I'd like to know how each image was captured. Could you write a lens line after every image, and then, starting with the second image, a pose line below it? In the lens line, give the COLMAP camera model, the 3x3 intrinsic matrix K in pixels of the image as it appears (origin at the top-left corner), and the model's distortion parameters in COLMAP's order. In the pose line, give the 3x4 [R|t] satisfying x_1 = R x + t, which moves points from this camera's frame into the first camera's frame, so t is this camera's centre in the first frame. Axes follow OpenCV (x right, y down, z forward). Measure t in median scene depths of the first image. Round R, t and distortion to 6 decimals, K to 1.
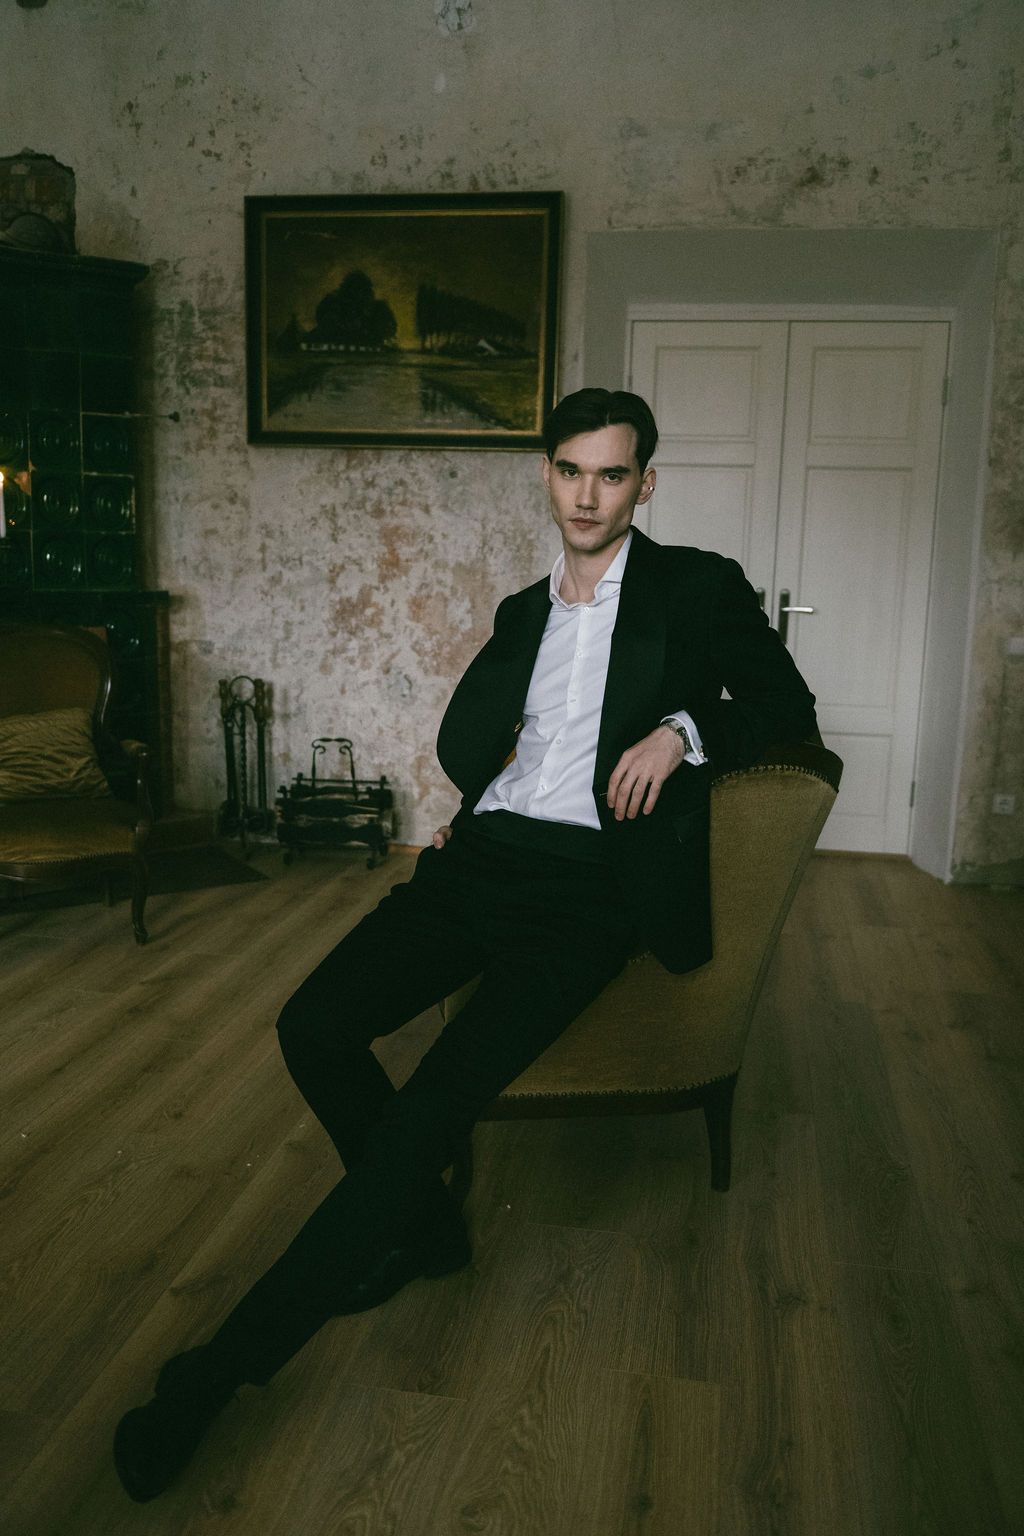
lens RADIAL K [[1225.3, 0, 496.7], [0, 1225.3, 769.1], [0, 0, 1]] dist [-0.049187, 0.019404]
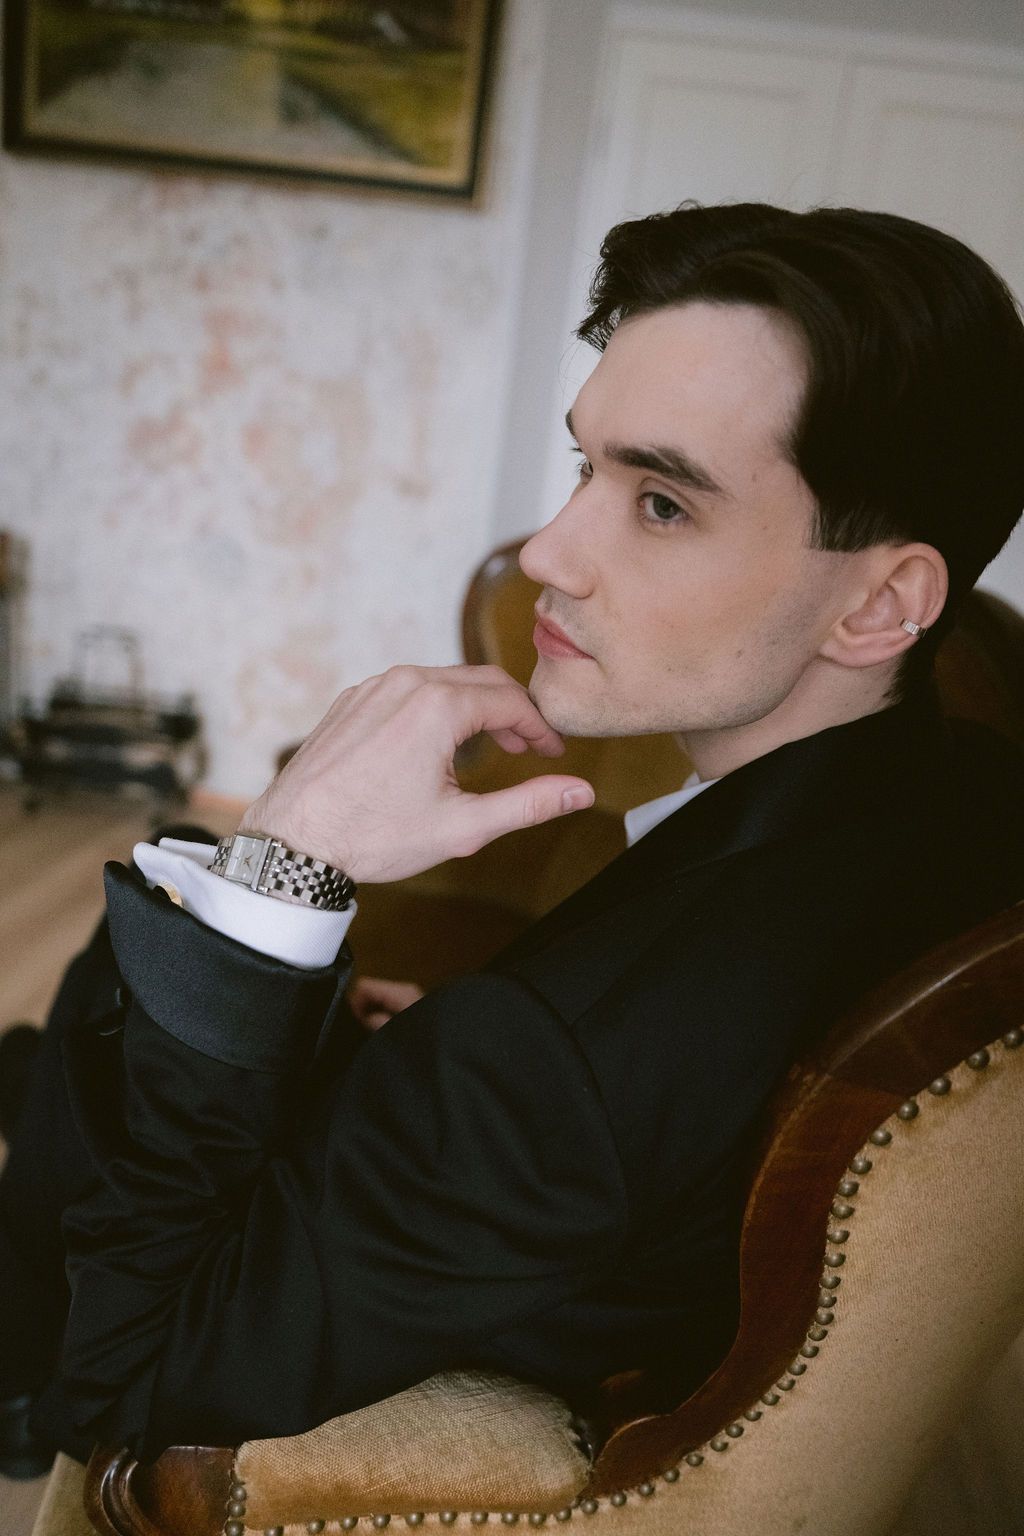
lens RADIAL K [[1225.3, 0, 511.0], [0, 1225.3, 766.9], [0, 0, 1]] dist [-0.049187, 0.019404]
pose [[0.992211, 0.071498, 0.102007, 0.017157], [-0.079373, 0.993993, 0.075350, -0.017982], [-0.096007, -0.082859, 0.991926, 0.328205]]
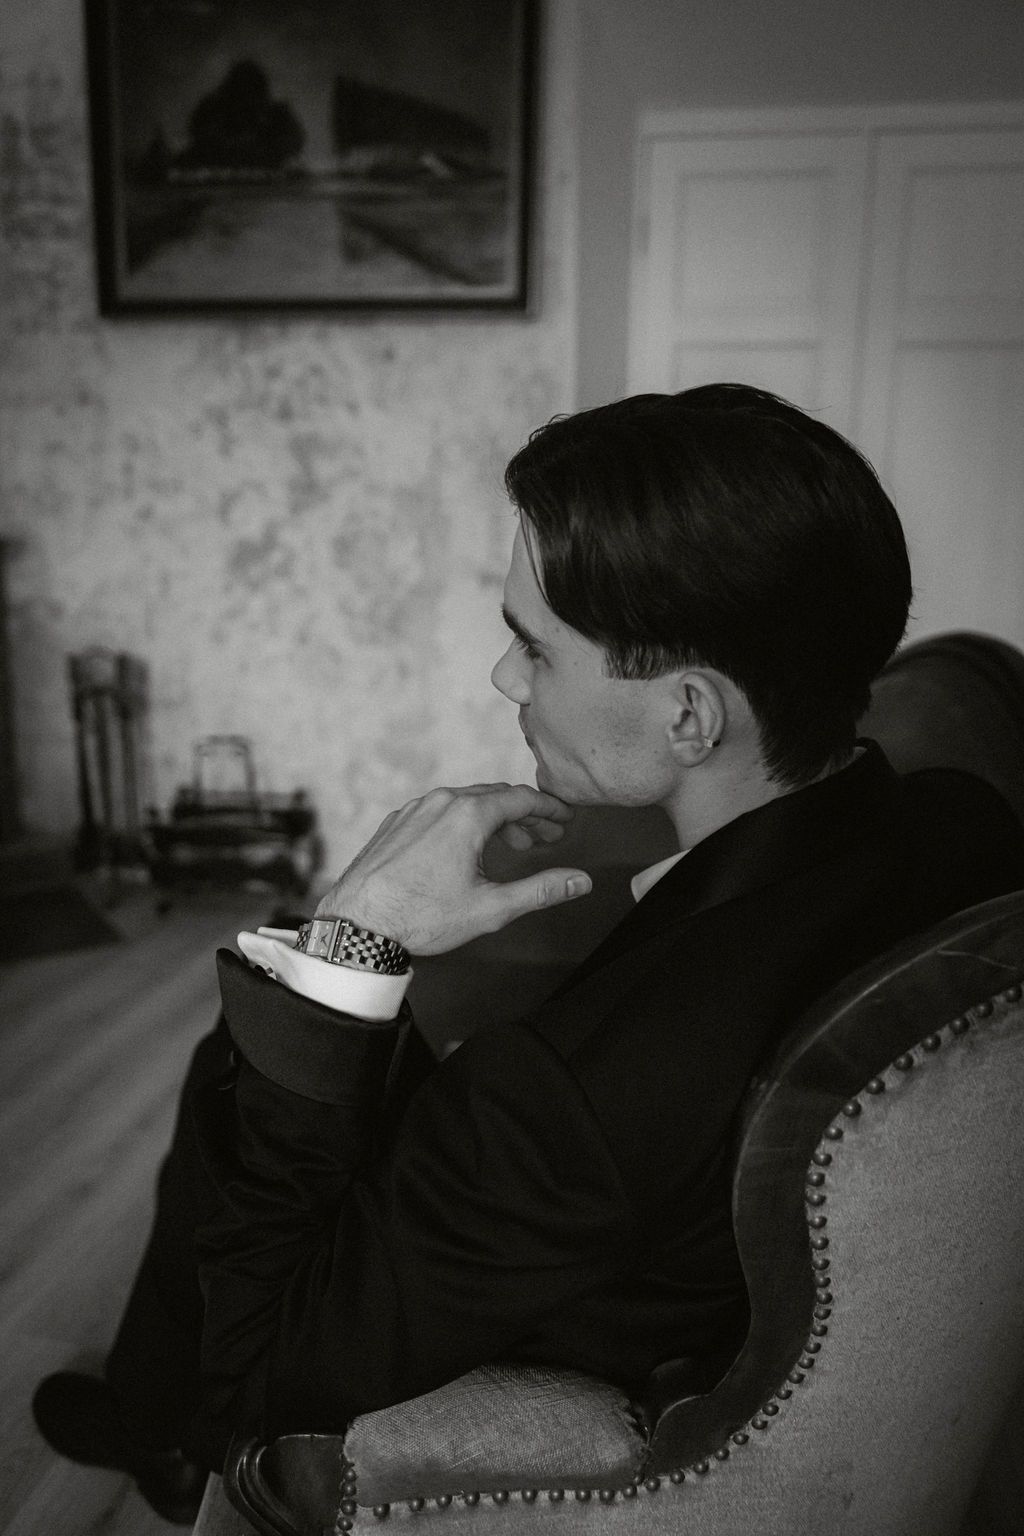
lens RADIAL K [[1225.3, 0, 498.7], [0, 1225.3, 769.0], [0, 0, 1]] dist [-0.049187, 0.019404]
pose [[0.999940, -0.006991, -0.008392, 0.029674], [0.007193, 0.999678, 0.024343, -0.022592], [0.008219, -0.024402, 0.999668, 0.296810]]
